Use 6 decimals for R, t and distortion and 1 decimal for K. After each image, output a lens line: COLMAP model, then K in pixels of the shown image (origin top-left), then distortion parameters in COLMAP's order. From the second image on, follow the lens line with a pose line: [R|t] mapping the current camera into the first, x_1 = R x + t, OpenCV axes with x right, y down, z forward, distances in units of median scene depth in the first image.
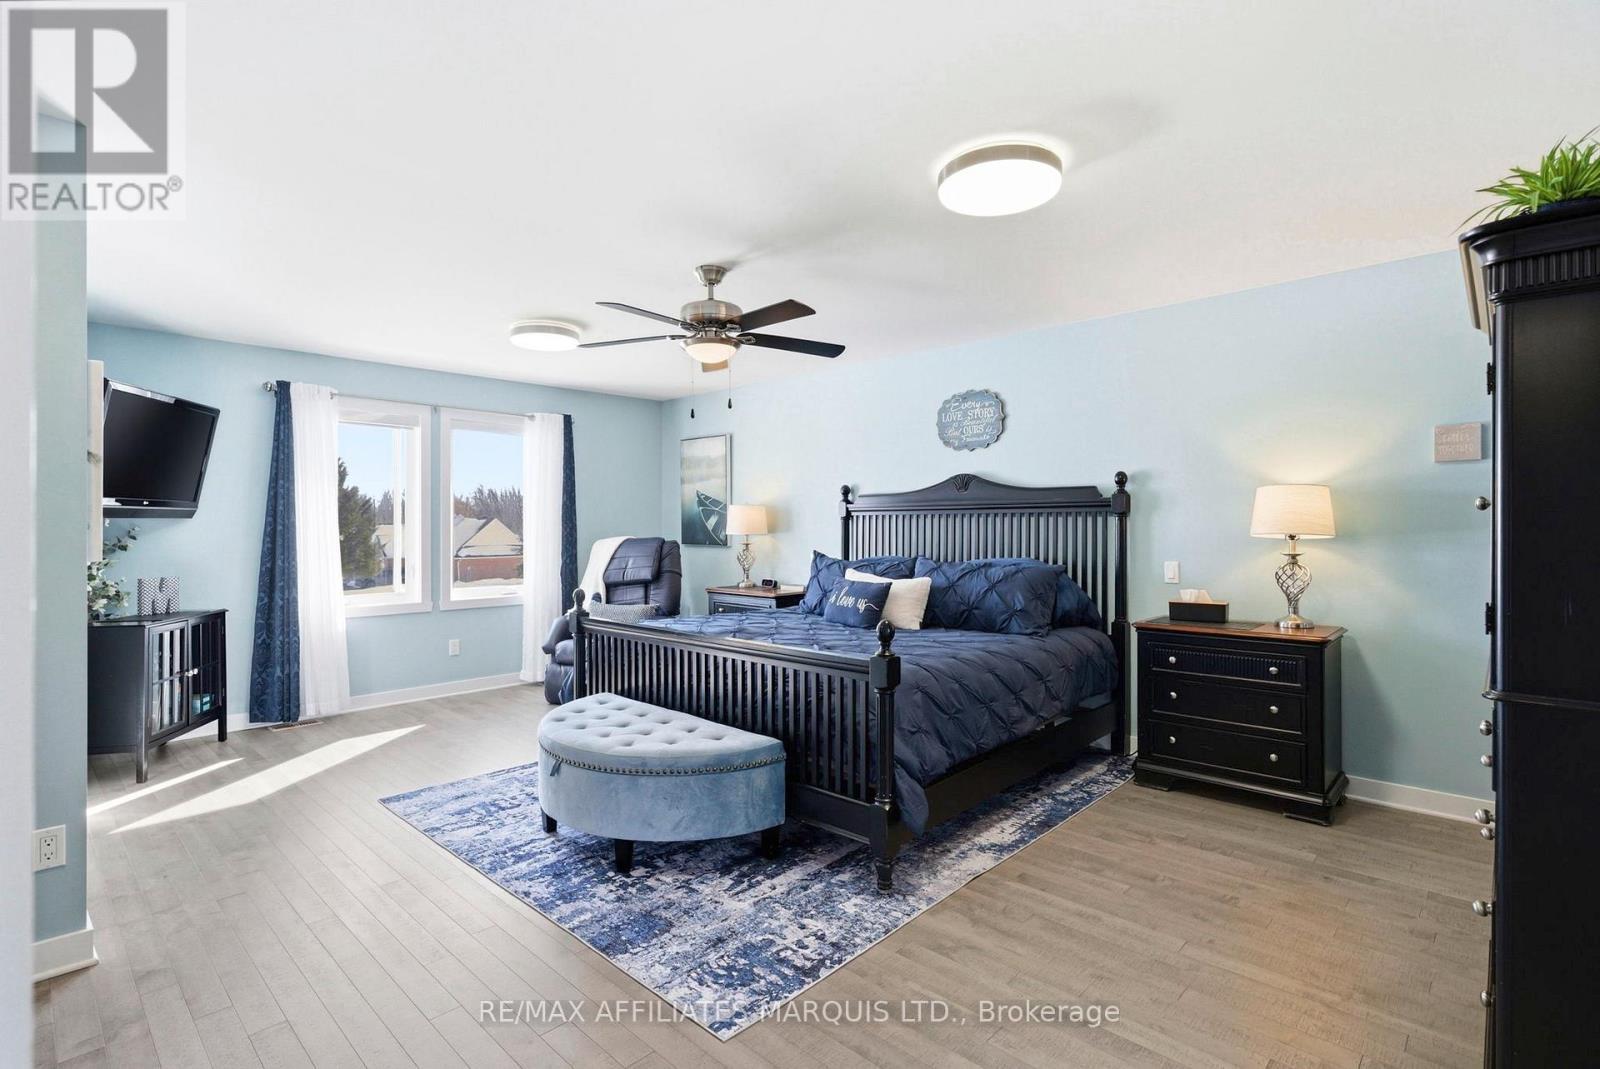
lens RADIAL K [[748.5, 0, 800.0], [0, 748.5, 534.5], [0, 0, 1]] dist [-0.000414, 0.000046]
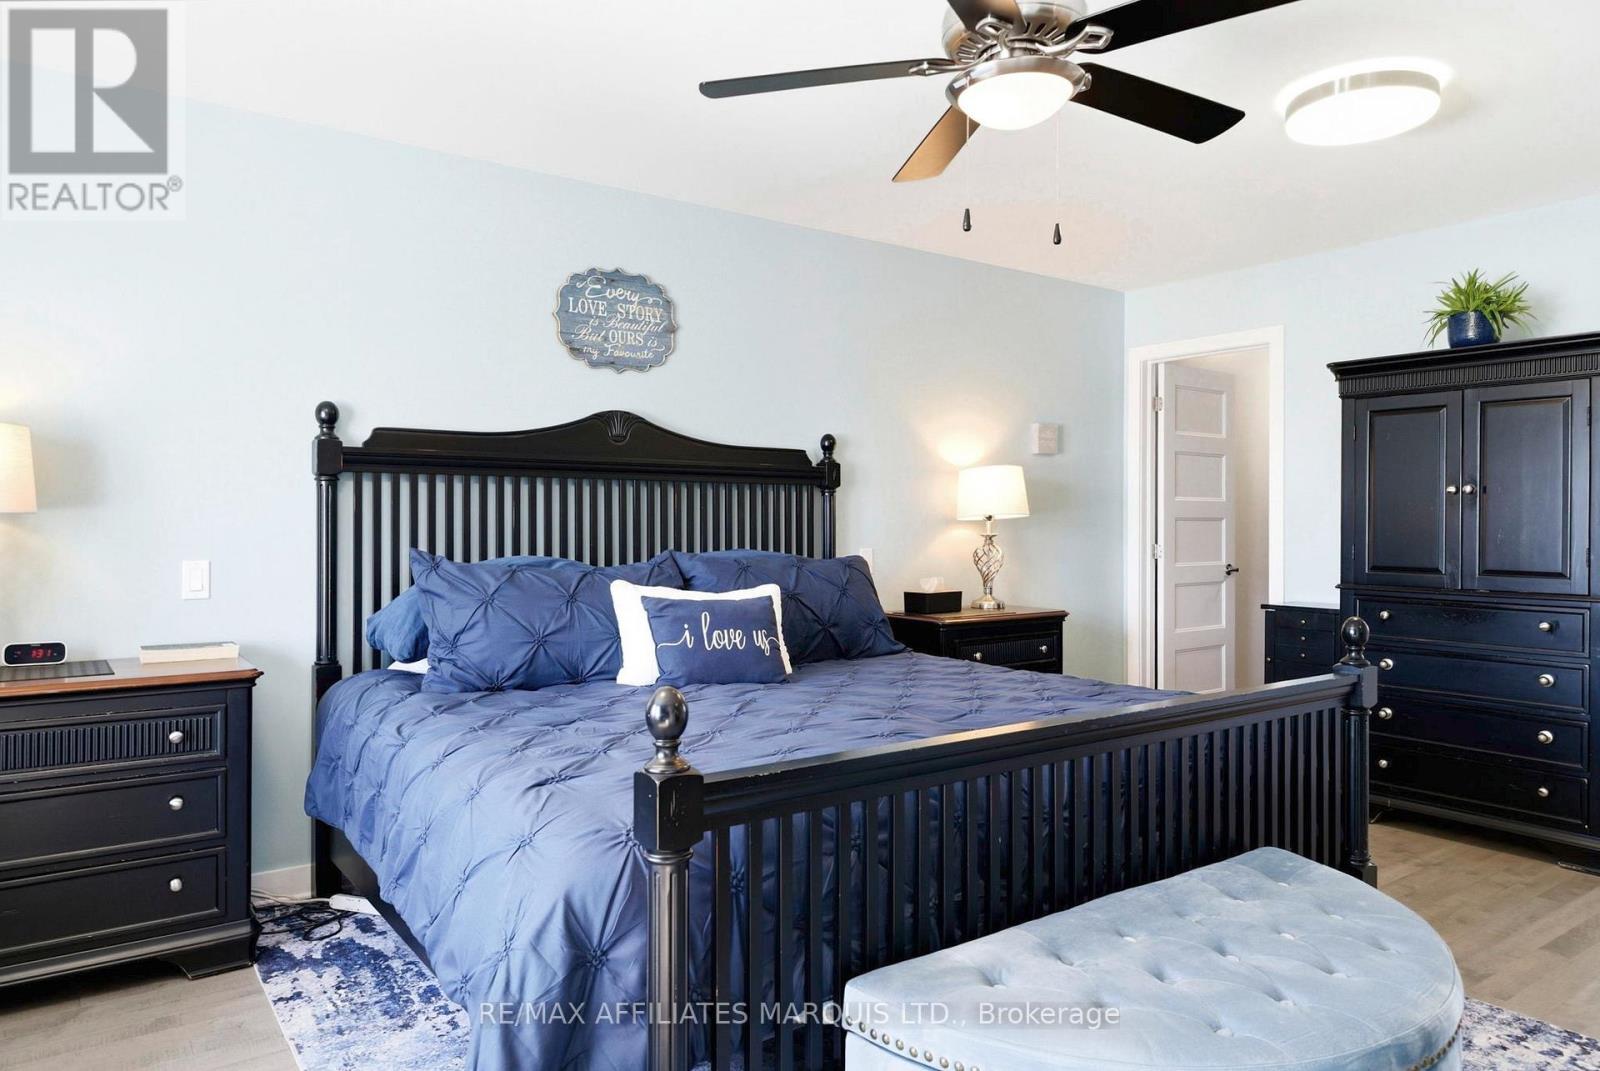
lens RADIAL K [[1003.4, 0, 800.0], [0, 1003.4, 535.5], [0, 0, 1]] dist [-0.005418, -0.000817]
pose [[0.219106, -0.012966, 0.975615, -0.596580], [0.001991, 0.999916, 0.012842, 0.007936], [-0.975699, -0.000871, 0.219113, 0.798792]]
